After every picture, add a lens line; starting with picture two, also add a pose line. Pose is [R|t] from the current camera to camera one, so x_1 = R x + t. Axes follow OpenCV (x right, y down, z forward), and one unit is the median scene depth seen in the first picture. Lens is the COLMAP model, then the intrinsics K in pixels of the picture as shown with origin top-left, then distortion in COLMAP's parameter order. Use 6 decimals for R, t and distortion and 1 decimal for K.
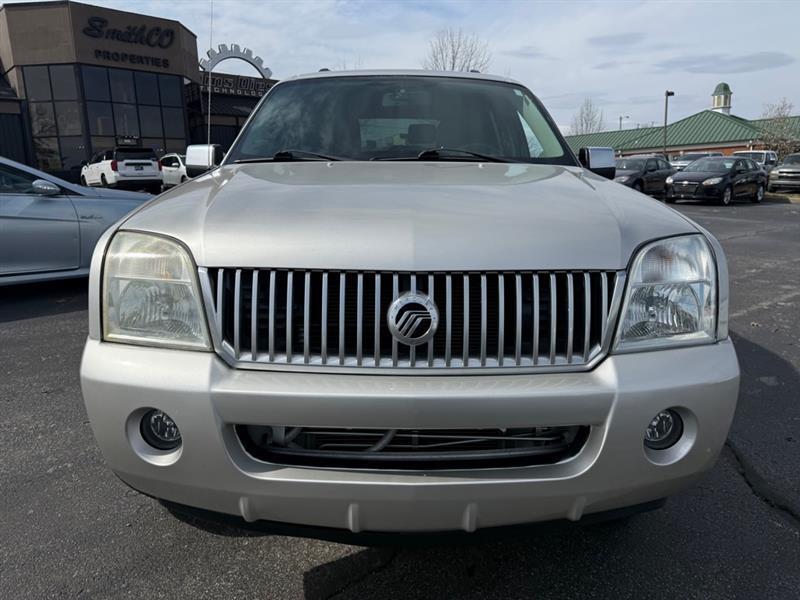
lens RADIAL K [[585.1, 0, 400.0], [0, 585.1, 300.0], [0, 0, 1]] dist [0.030591, -0.037260]
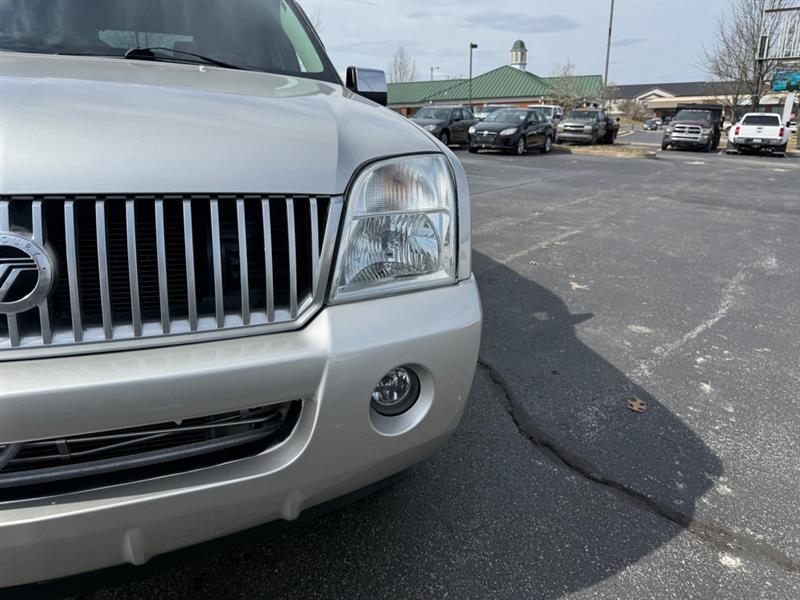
lens RADIAL K [[580.3, 0, 413.6], [0, 580.3, 315.4], [0, 0, 1]] dist [0.137232, -0.242811]
pose [[0.947875, -0.070251, 0.310801, 0.179089], [0.035838, 0.992709, 0.115085, 0.016536], [-0.316619, -0.097948, 0.943482, 0.187176]]
